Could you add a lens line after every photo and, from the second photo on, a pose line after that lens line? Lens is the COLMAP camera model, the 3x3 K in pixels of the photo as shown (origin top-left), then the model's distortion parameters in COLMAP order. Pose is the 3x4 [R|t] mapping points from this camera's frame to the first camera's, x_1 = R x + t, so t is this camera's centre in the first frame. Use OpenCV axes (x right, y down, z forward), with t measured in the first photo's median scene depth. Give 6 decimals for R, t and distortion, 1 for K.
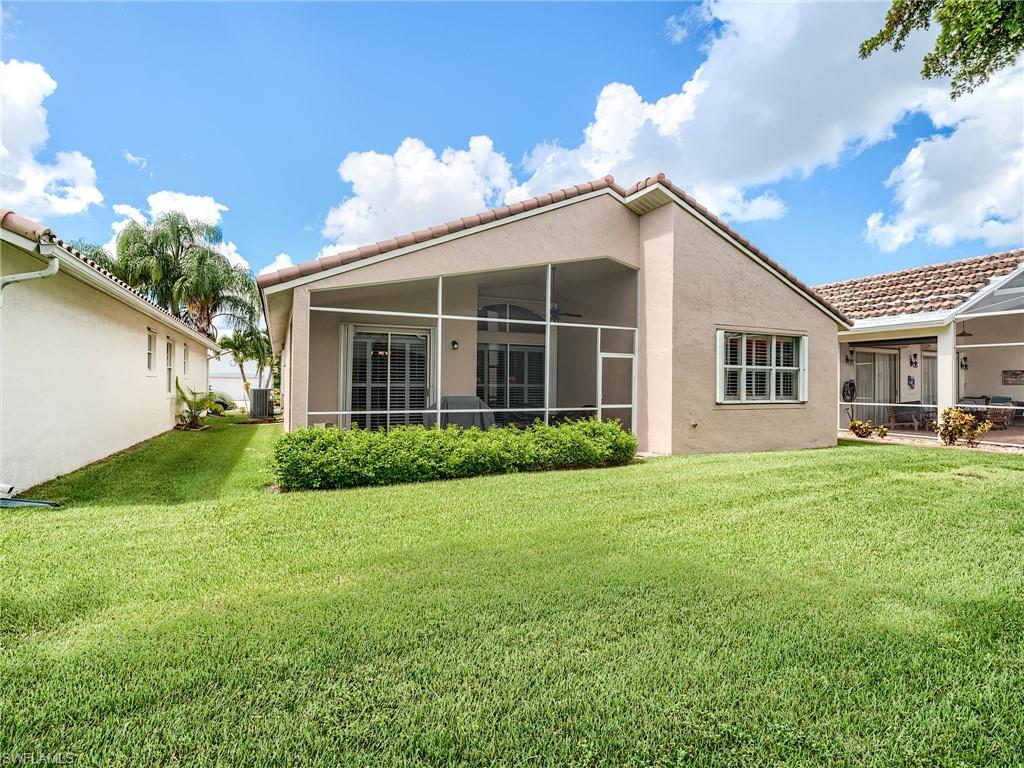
lens RADIAL K [[511.5, 0, 516.0], [0, 511.5, 379.4], [0, 0, 1]] dist [-0.001470, -0.031366]
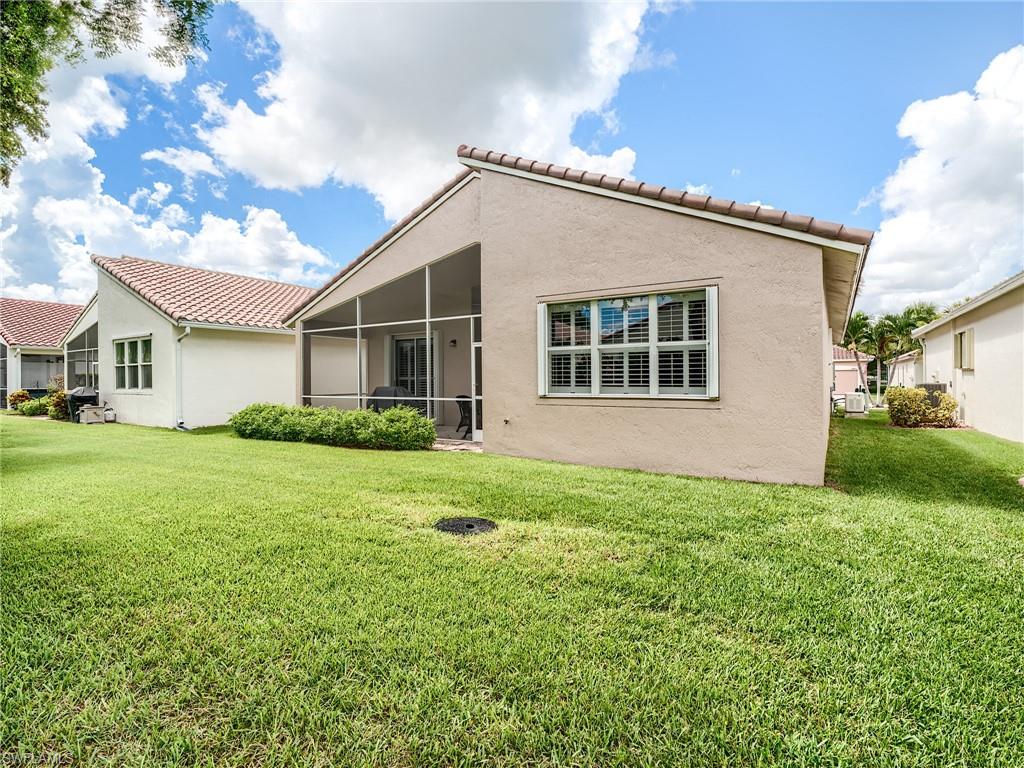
lens RADIAL K [[511.5, 0, 516.0], [0, 511.5, 379.4], [0, 0, 1]] dist [-0.001470, -0.031366]
pose [[0.542135, -0.011153, -0.840217, 1.039066], [0.019906, 0.999802, -0.000427, 0.020341], [0.840055, -0.016494, 0.542250, 0.537744]]
